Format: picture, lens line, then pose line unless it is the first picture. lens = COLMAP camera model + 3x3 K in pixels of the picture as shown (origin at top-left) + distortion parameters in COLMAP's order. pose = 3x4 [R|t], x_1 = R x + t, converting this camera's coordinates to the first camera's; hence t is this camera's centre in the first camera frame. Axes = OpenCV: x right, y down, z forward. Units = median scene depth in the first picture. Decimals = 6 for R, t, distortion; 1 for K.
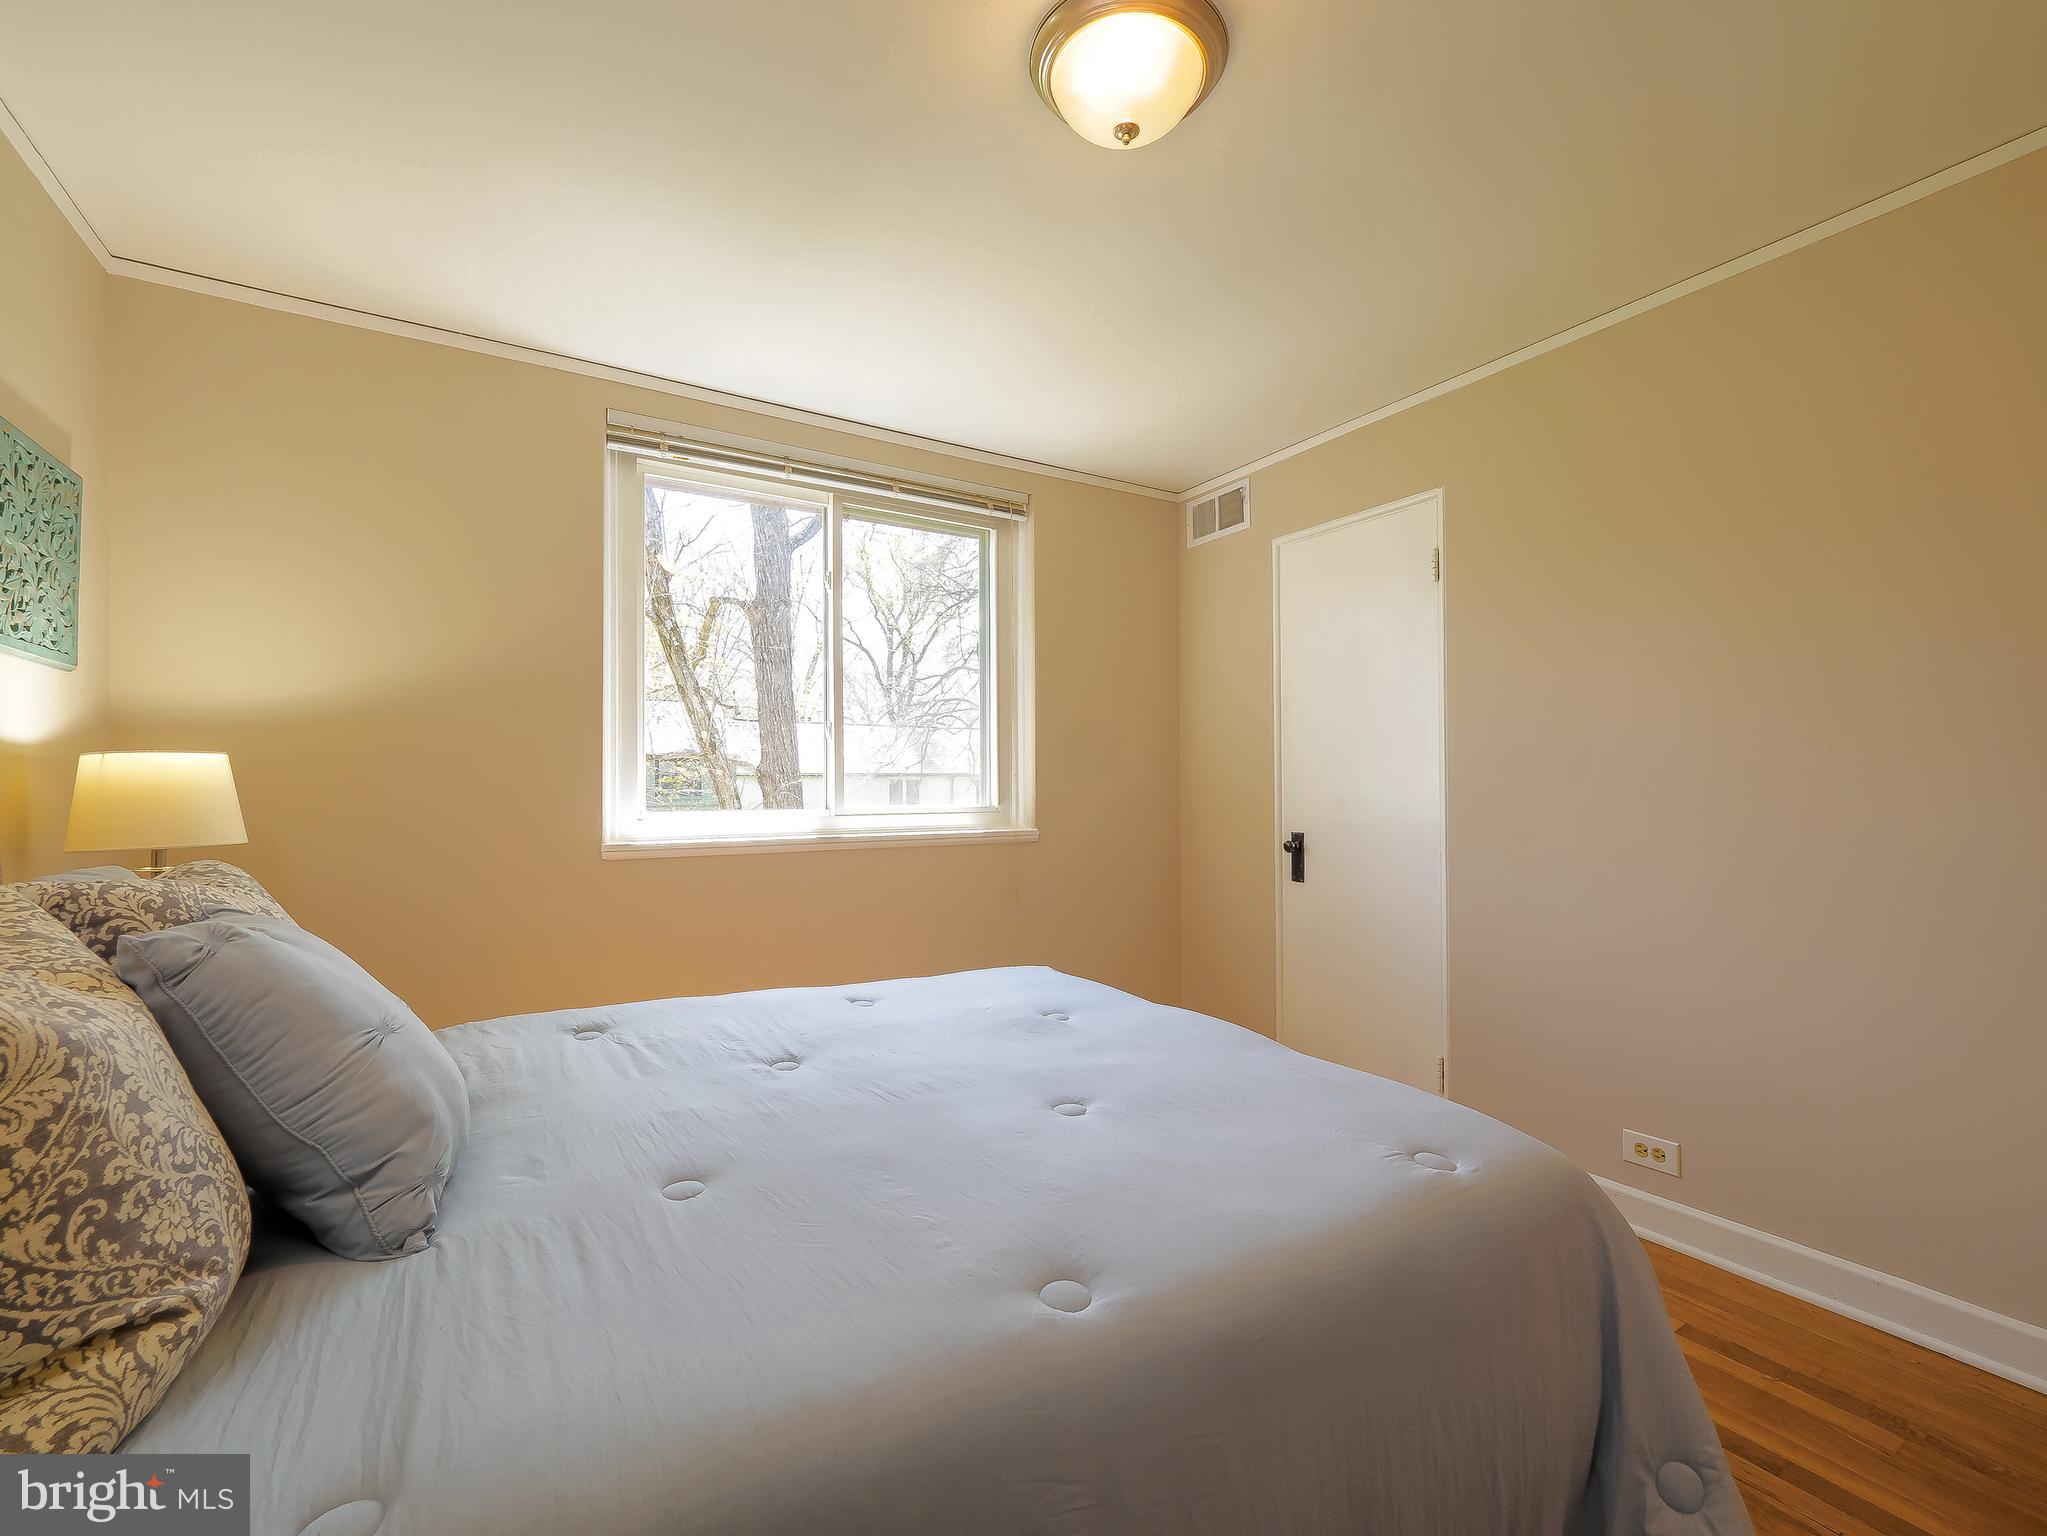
lens RADIAL K [[879.0, 0, 977.1], [0, 879.0, 769.9], [0, 0, 1]] dist [-0.005525, -0.000293]
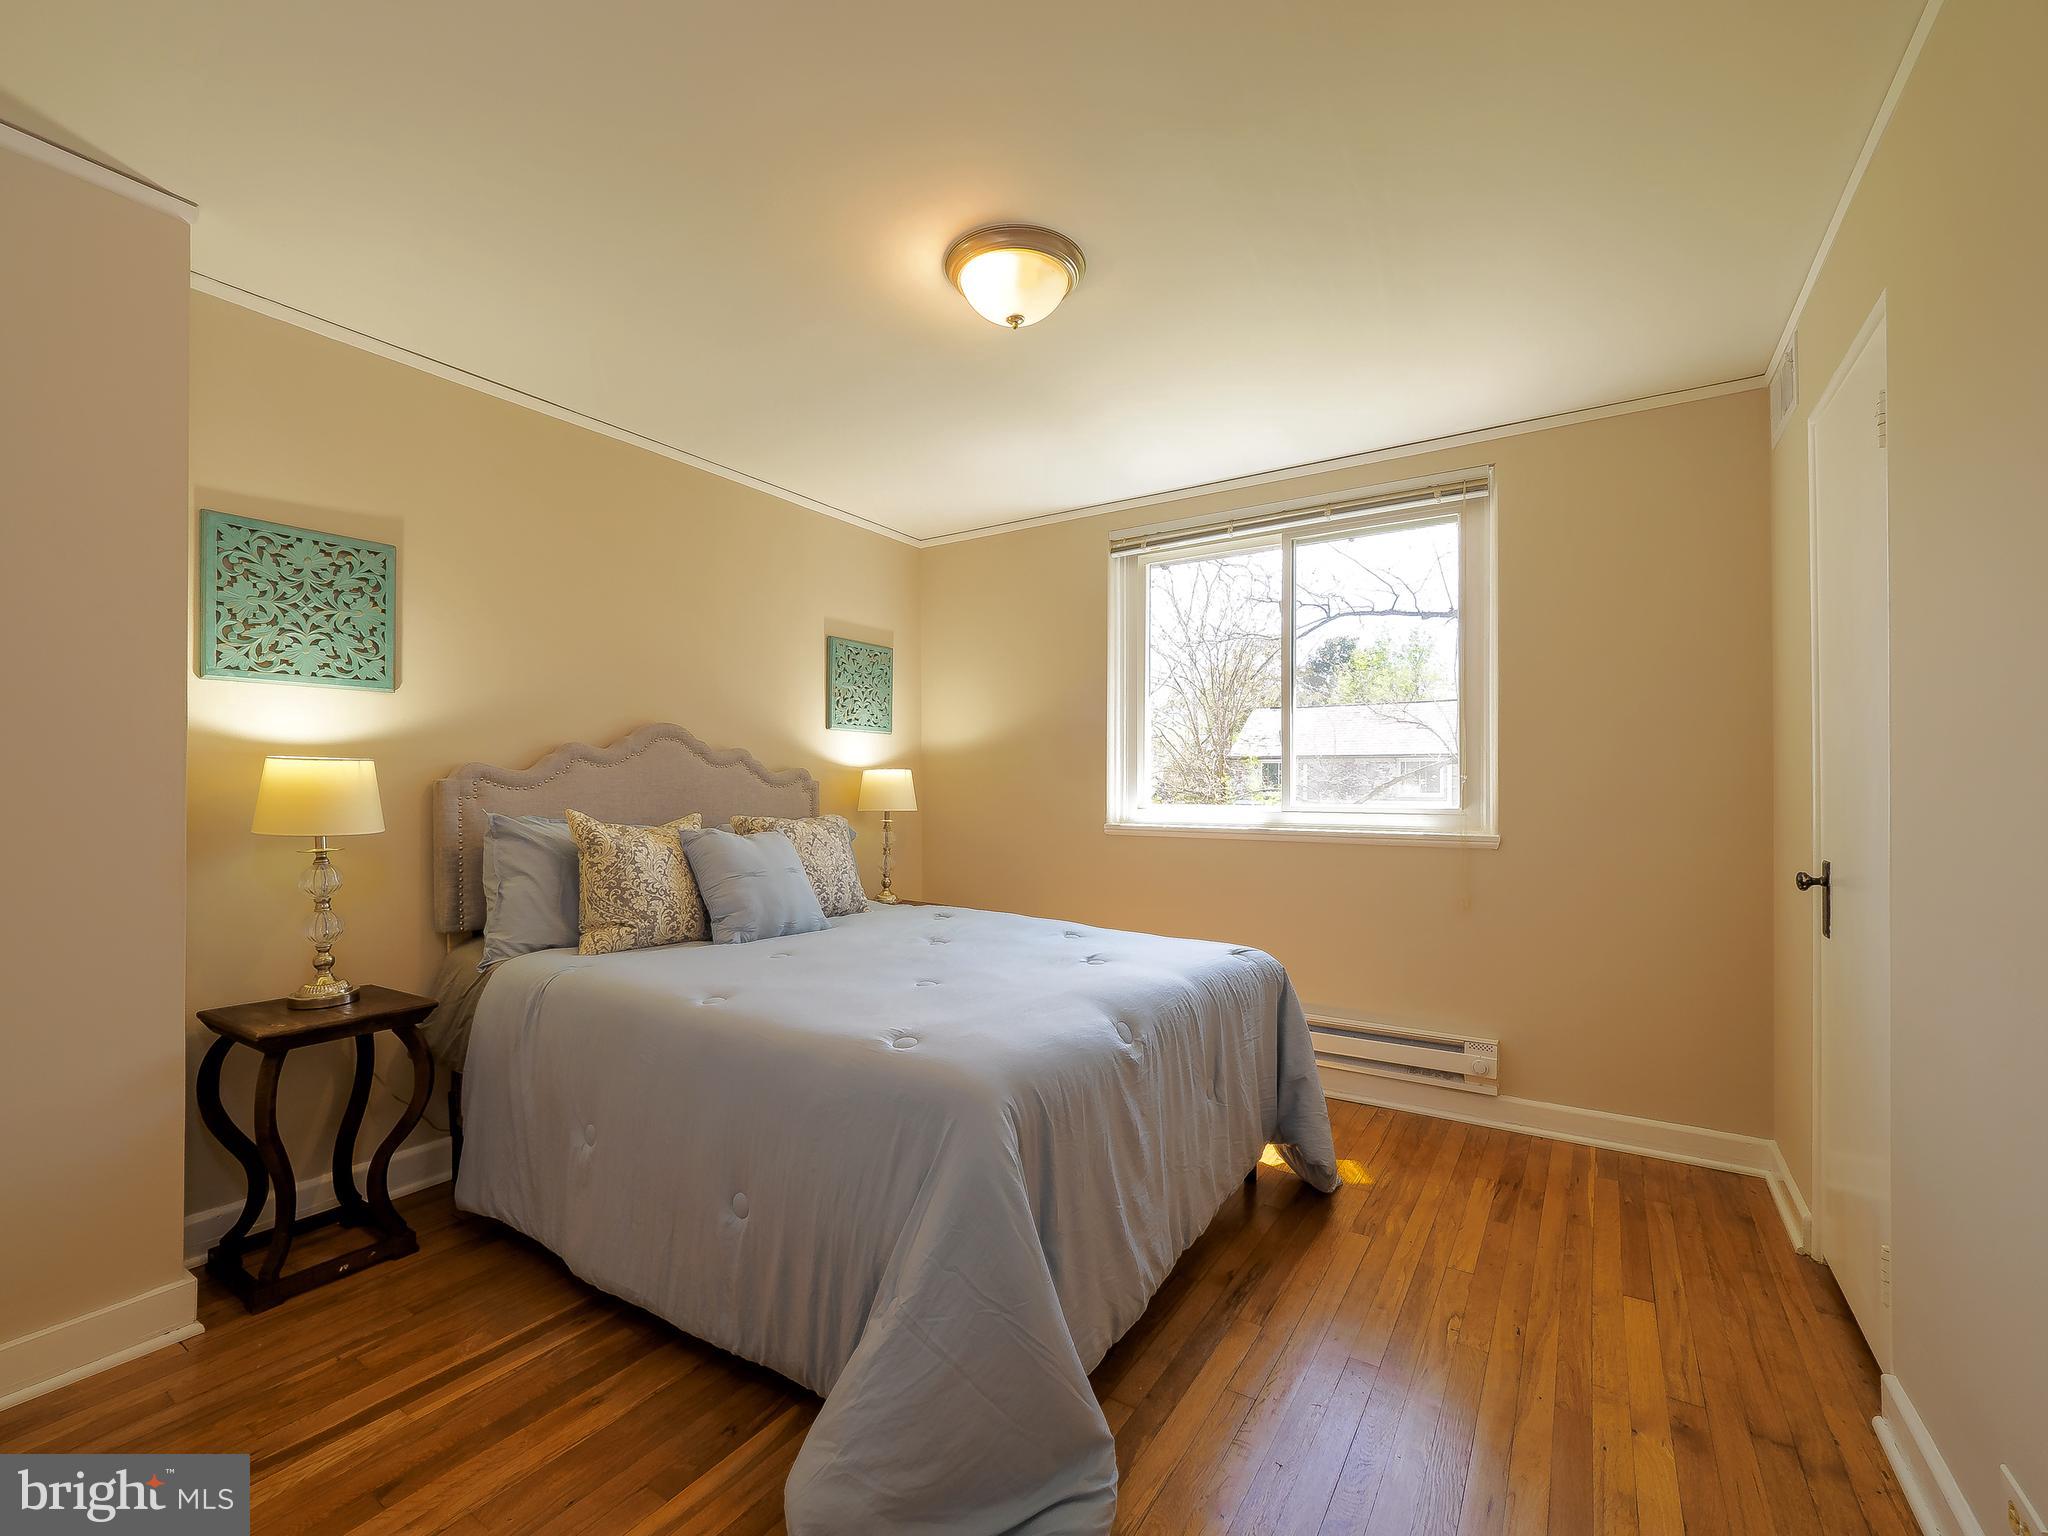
lens RADIAL K [[796.9, 0, 982.9], [0, 796.9, 770.1], [0, 0, 1]] dist [0.000121, -0.000108]
pose [[0.446640, -0.012932, -0.894620, 0.733453], [0.012143, 0.999891, -0.008392, 0.001246], [0.894631, -0.007115, 0.446748, 0.216581]]
